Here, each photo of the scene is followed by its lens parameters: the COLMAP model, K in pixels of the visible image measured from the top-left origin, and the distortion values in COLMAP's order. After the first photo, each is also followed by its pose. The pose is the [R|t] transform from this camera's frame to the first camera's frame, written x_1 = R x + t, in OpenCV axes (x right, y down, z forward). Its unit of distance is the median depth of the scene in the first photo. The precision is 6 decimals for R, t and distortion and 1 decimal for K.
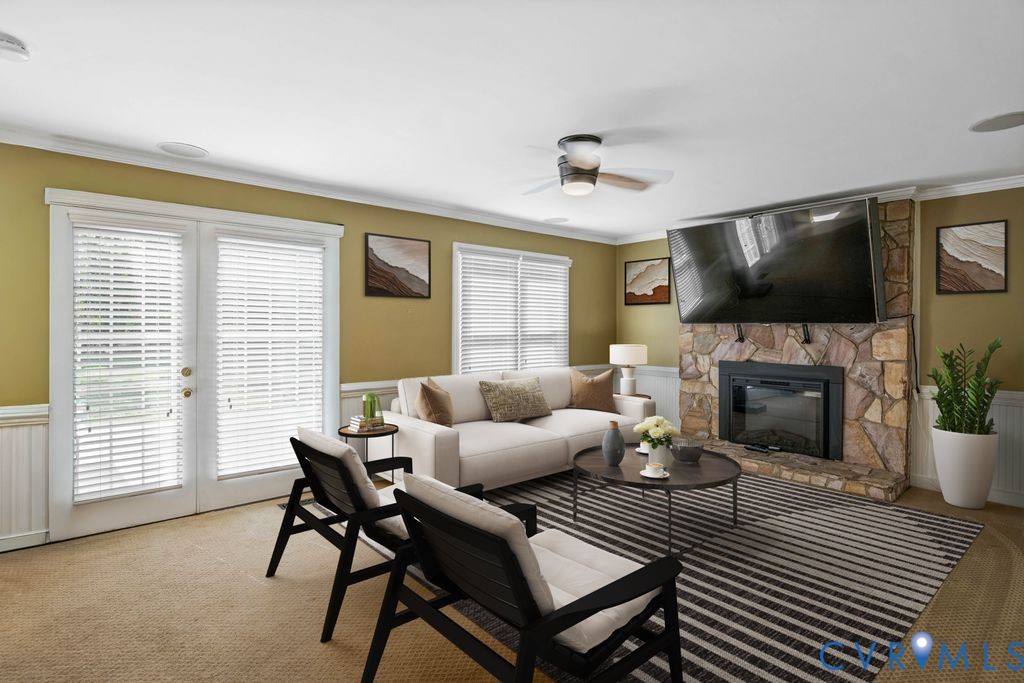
lens RADIAL K [[510.7, 0, 507.6], [0, 510.7, 330.4], [0, 0, 1]] dist [0.001142, -0.019838]
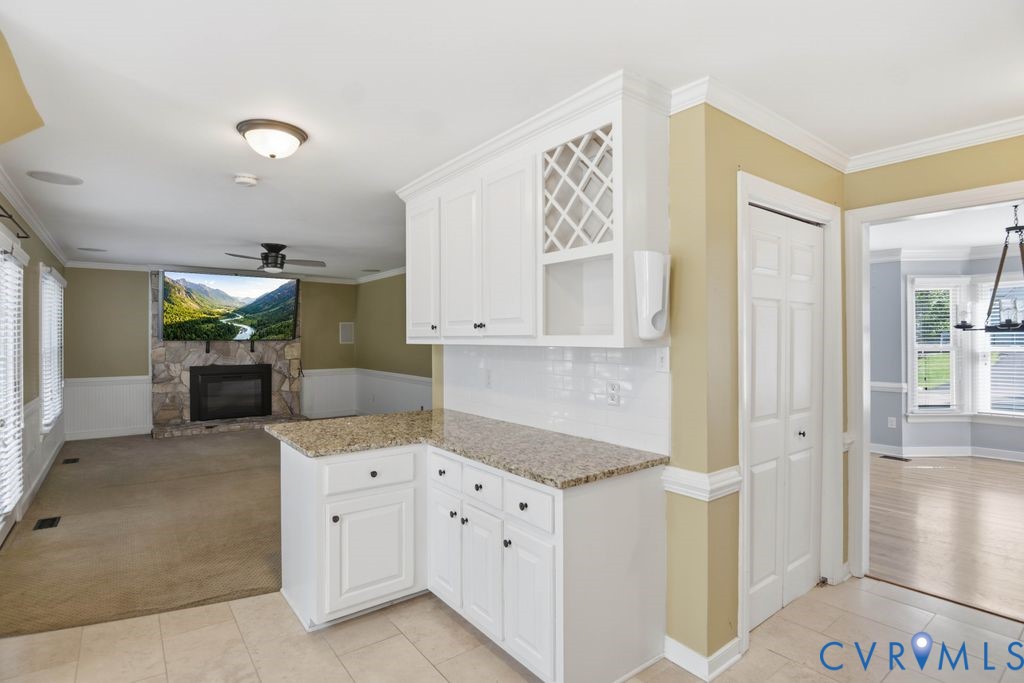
lens RADIAL K [[517.4, 0, 512.2], [0, 517.4, 336.1], [0, 0, 1]] dist [-0.016464, -0.000264]
pose [[0.052970, 0.001643, 0.998595, -1.118099], [0.010382, 0.999944, -0.002196, -0.015785], [-0.998542, 0.010484, 0.052950, 0.023468]]
